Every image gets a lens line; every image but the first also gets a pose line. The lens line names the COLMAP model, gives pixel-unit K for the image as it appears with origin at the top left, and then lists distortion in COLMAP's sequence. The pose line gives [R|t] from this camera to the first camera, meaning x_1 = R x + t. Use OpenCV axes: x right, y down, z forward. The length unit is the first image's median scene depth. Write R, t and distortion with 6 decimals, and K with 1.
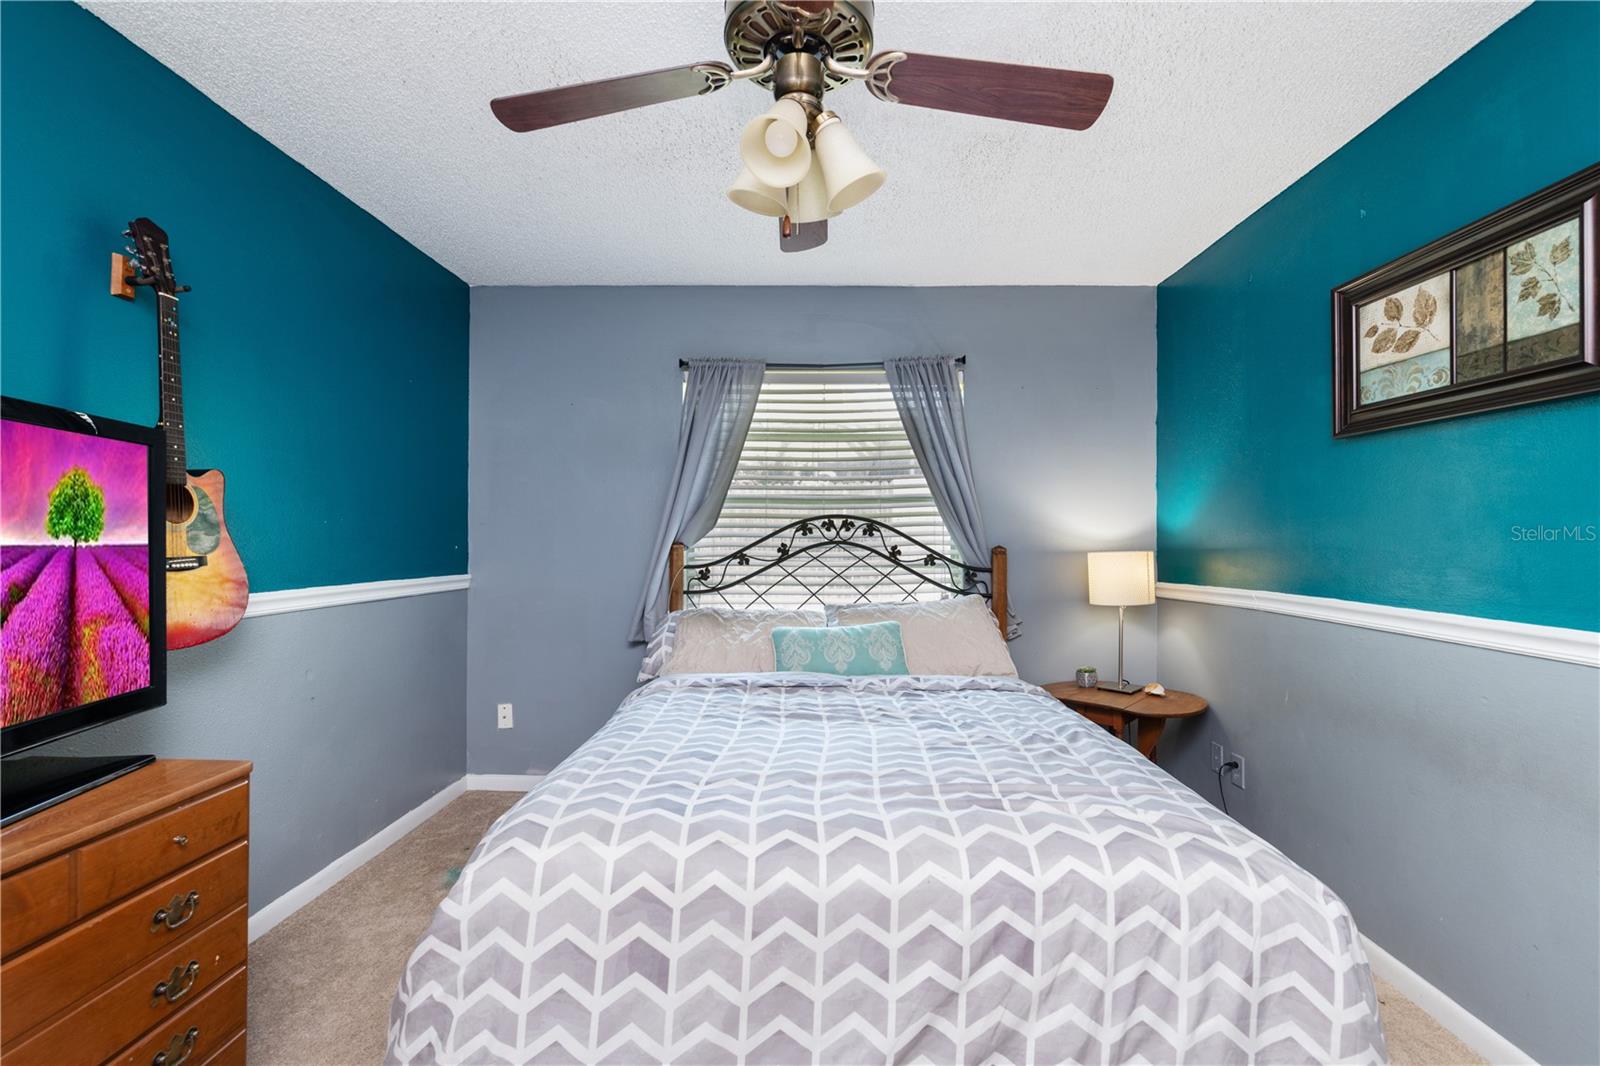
lens RADIAL K [[682.3, 0, 804.3], [0, 682.3, 542.3], [0, 0, 1]] dist [-0.001977, 0.000066]
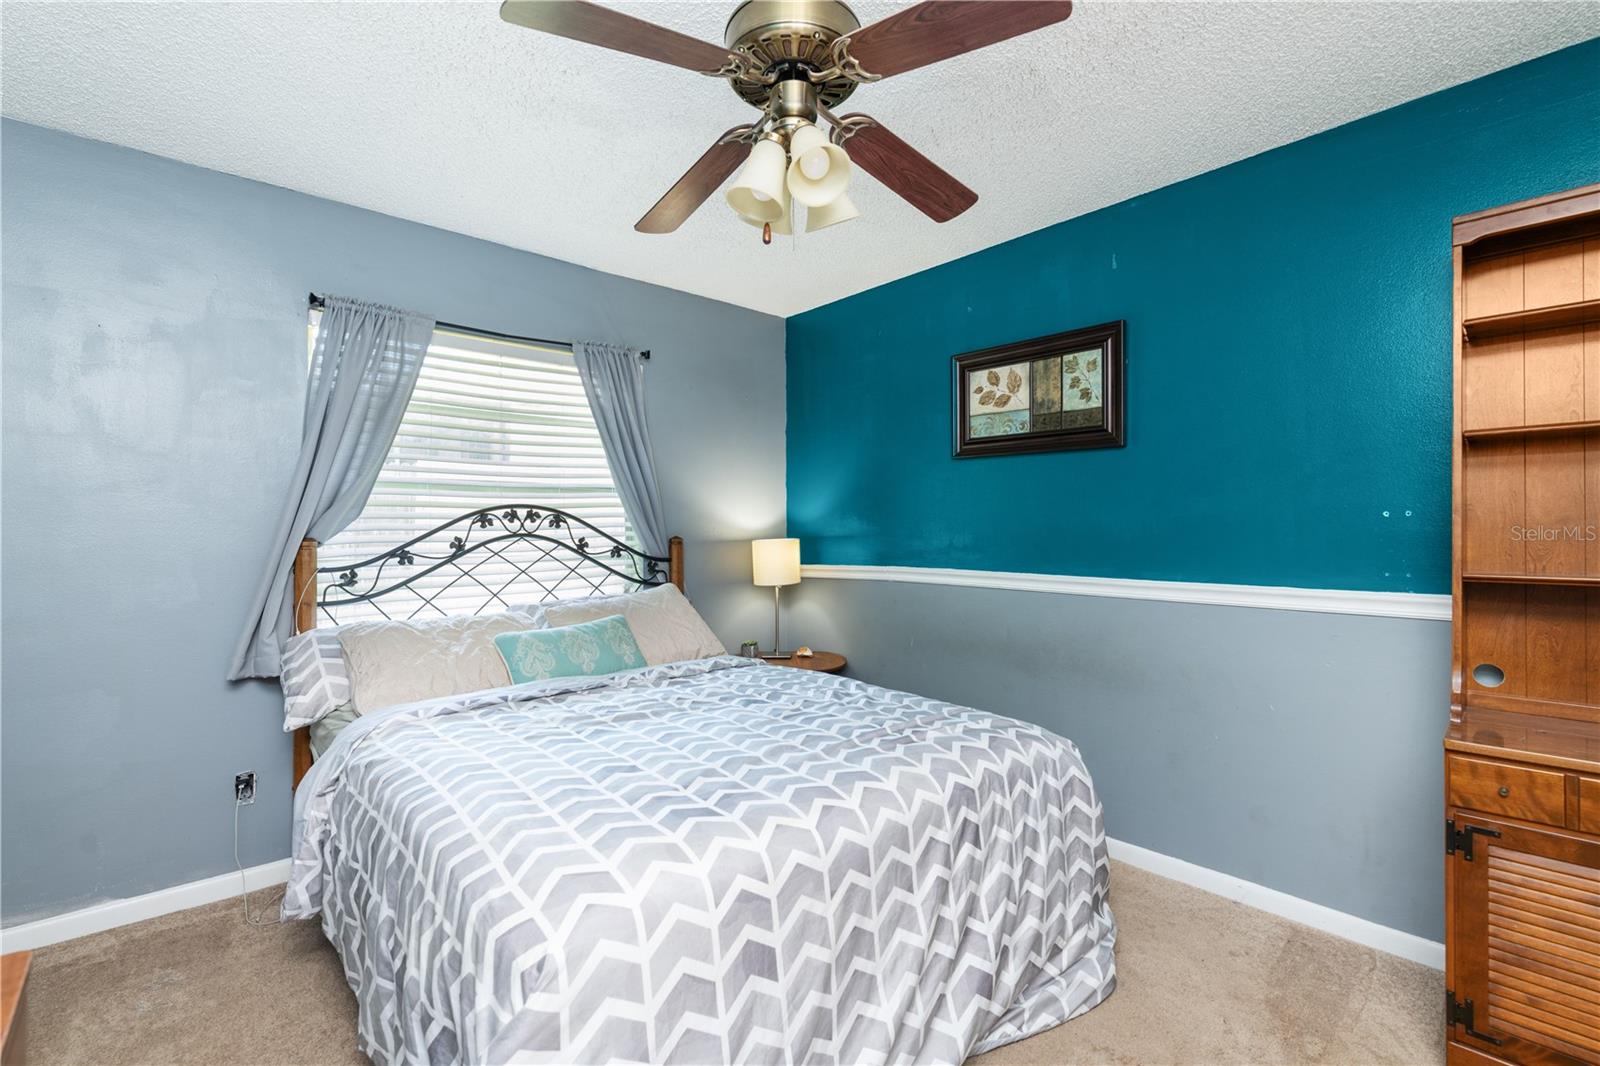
lens RADIAL K [[695.7, 0, 805.1], [0, 695.7, 533.5], [0, 0, 1]] dist [-0.000976, -0.000156]
pose [[0.740216, -0.012354, 0.672256, -0.296050], [0.011349, 0.999918, 0.005880, -0.003064], [-0.672273, 0.003277, 0.740296, 0.071231]]
